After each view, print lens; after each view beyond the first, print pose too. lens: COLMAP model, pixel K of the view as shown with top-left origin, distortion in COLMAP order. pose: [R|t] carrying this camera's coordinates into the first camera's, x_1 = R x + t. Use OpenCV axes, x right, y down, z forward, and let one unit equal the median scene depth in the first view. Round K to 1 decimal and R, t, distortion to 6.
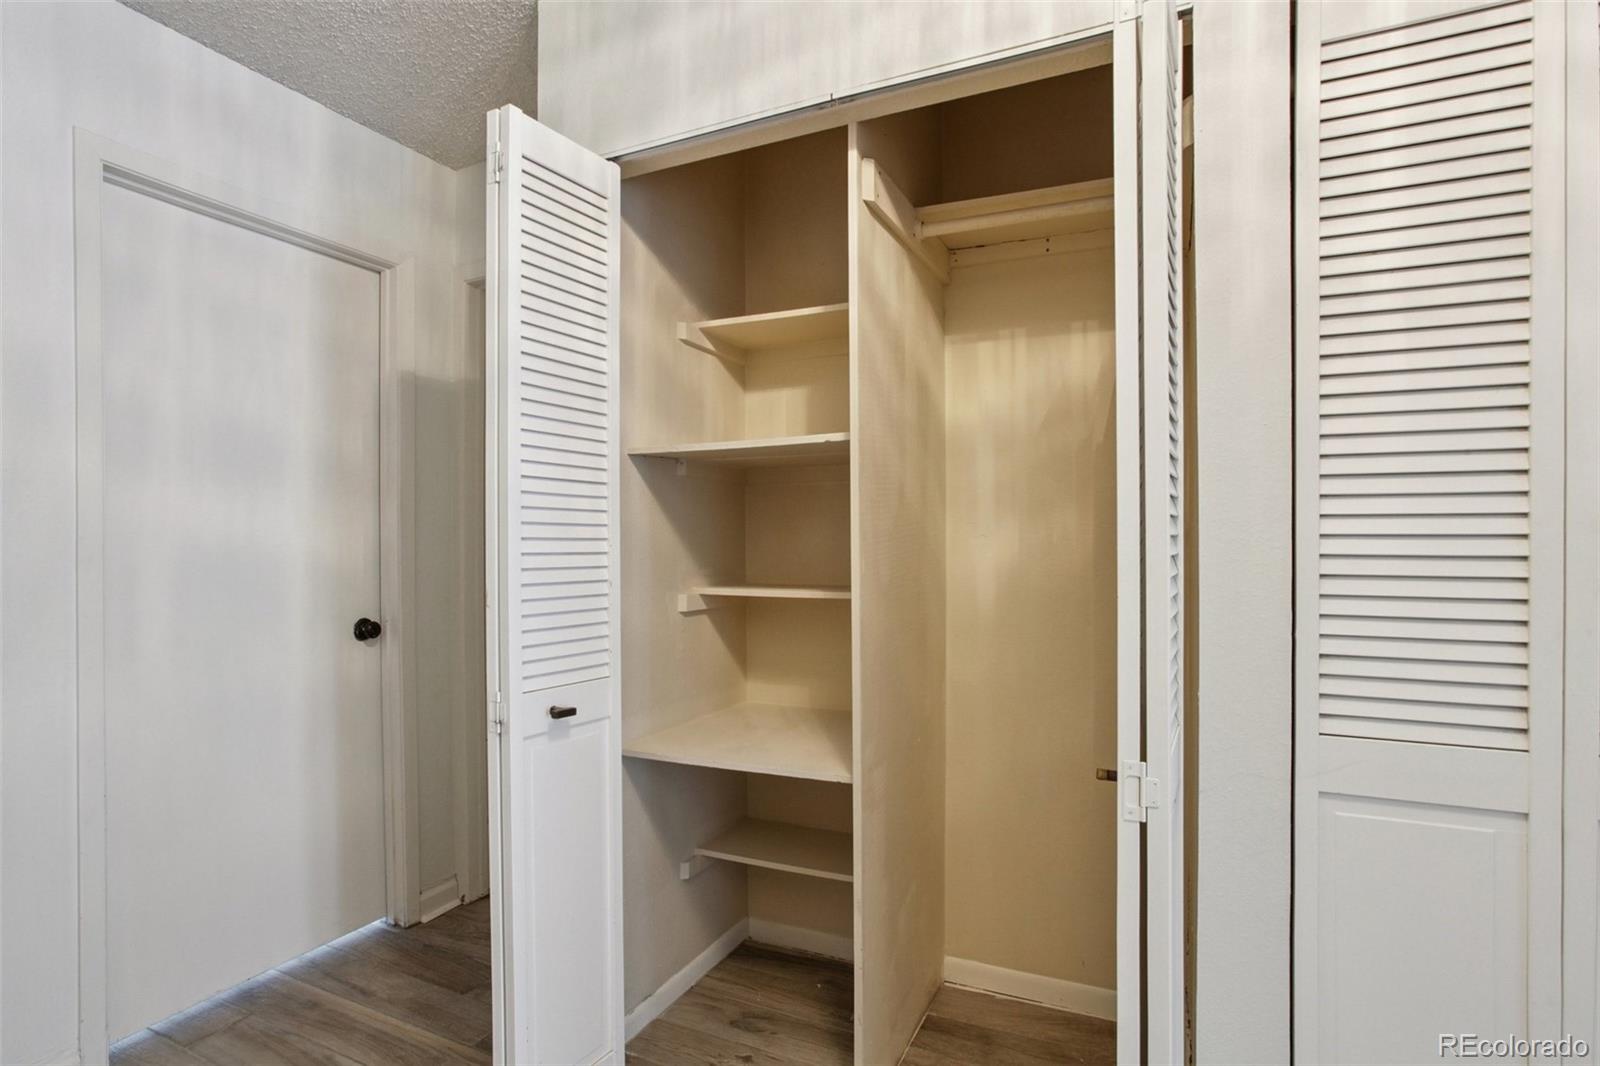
lens RADIAL K [[811.5, 0, 797.8], [0, 811.5, 552.6], [0, 0, 1]] dist [-0.004552, -0.000822]
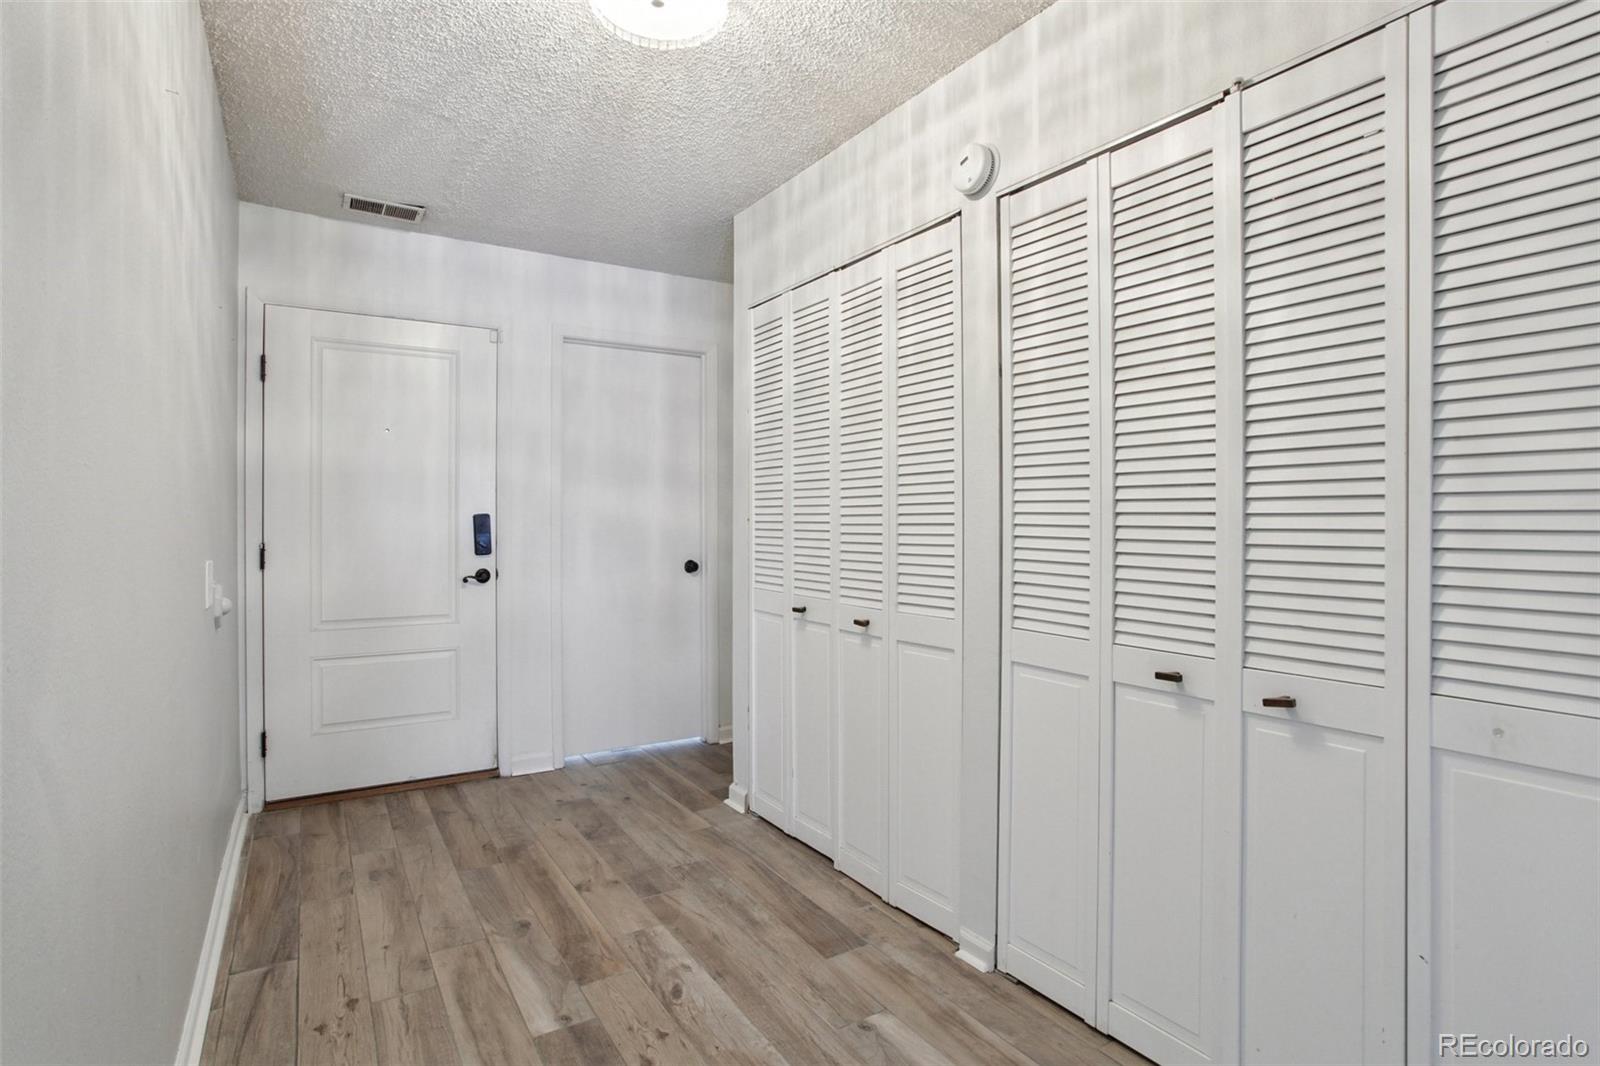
lens RADIAL K [[795.7, 0, 800.0], [0, 795.7, 533.0], [0, 0, 1]] dist [-0.051679, 0.027717]
pose [[0.857584, 0.006371, -0.514305, 0.630242], [0.000780, 0.999906, 0.013686, -0.002593], [0.514344, -0.012138, 0.857498, -0.385215]]
